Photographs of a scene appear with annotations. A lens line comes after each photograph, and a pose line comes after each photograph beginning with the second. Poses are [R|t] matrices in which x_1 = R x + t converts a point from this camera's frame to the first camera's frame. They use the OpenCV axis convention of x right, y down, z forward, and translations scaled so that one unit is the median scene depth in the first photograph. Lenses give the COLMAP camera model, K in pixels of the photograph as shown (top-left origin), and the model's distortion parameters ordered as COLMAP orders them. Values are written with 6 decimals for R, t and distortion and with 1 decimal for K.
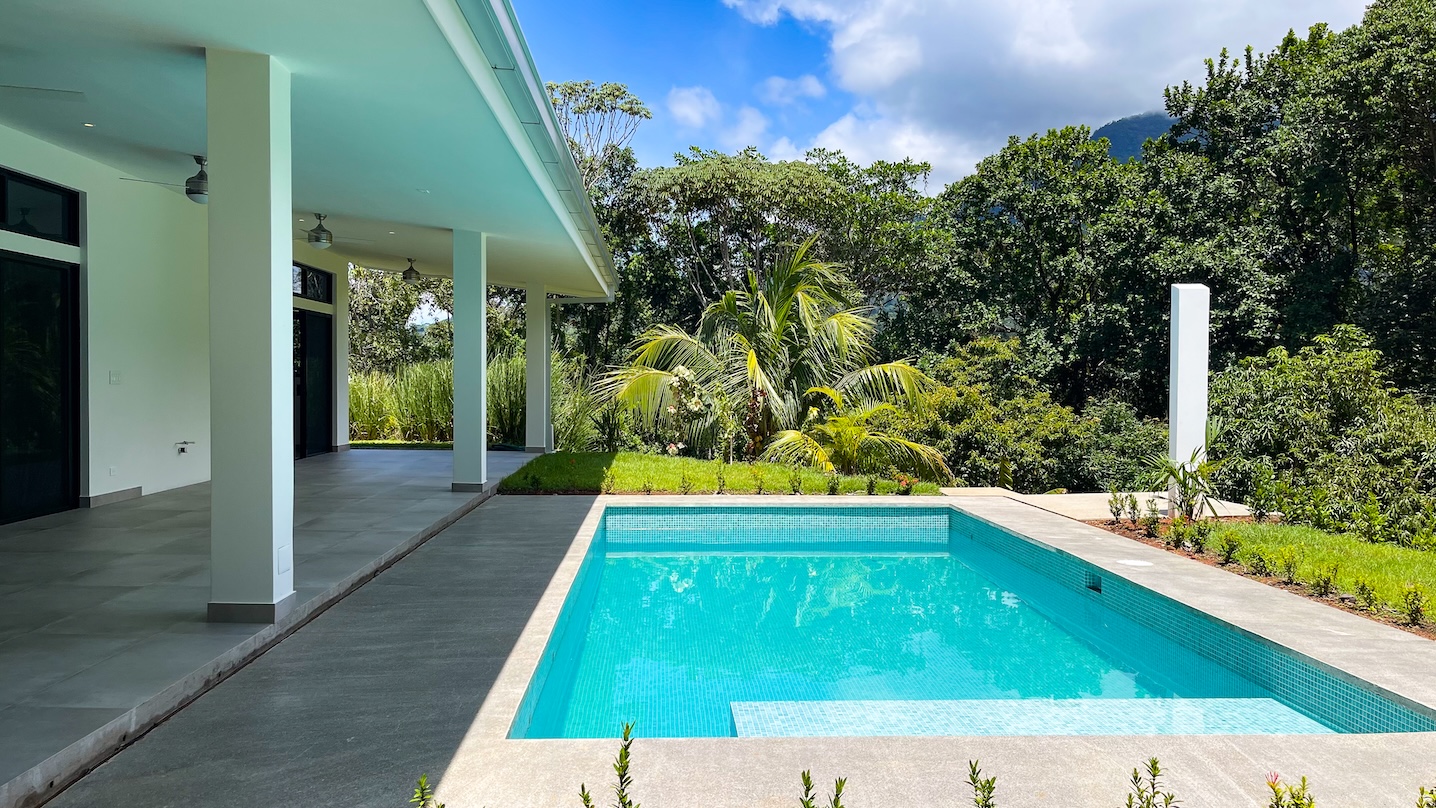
lens RADIAL K [[1083.9, 0, 718.0], [0, 1083.9, 404.0], [0, 0, 1]] dist [0.069631, -0.098400]
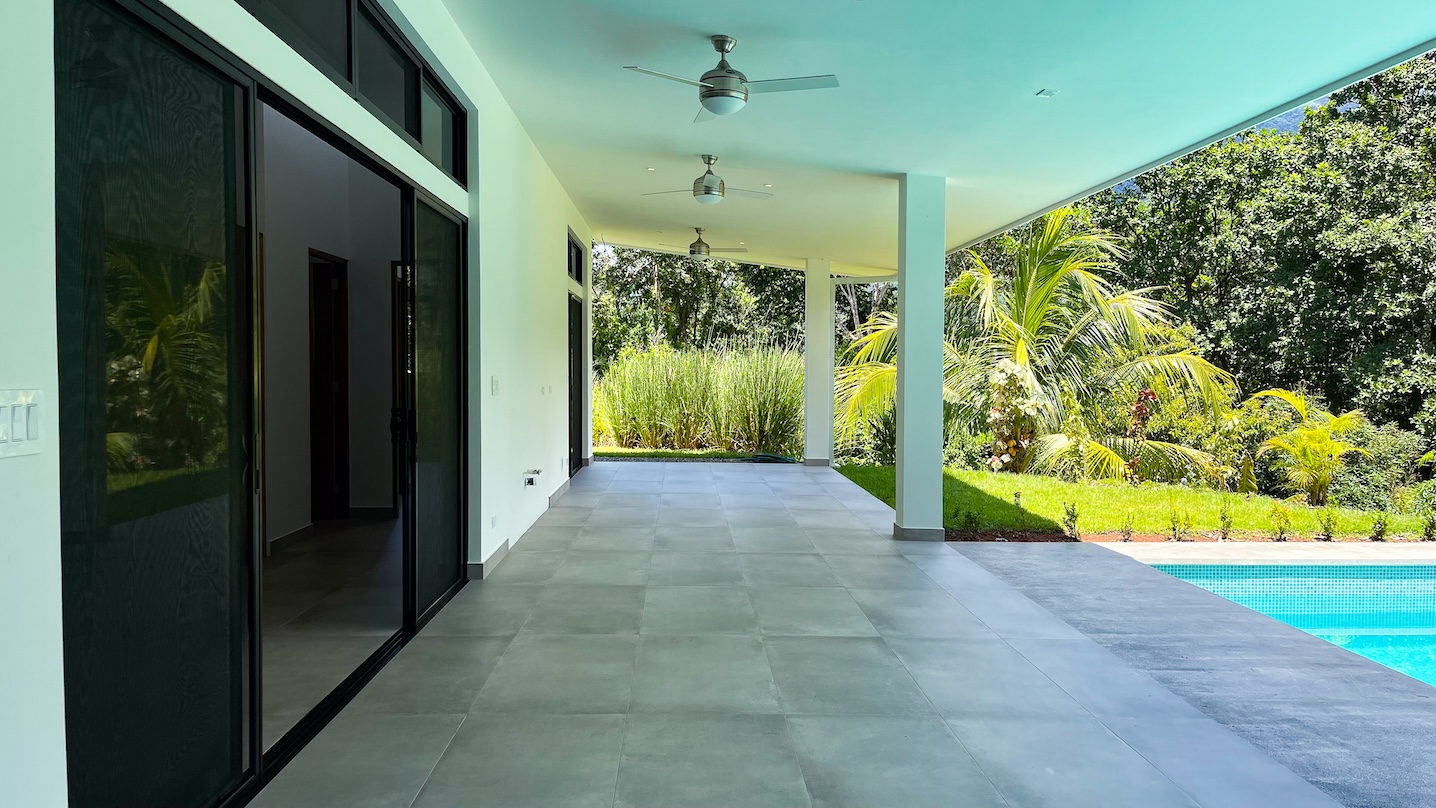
lens RADIAL K [[1074.4, 0, 718.0], [0, 1074.4, 404.0], [0, 0, 1]] dist [0.055317, -0.069220]
pose [[0.999745, -0.001192, -0.022532, -0.101810], [0.001475, 0.999920, 0.012527, -0.005664], [0.022516, -0.012557, 0.999668, 0.085047]]
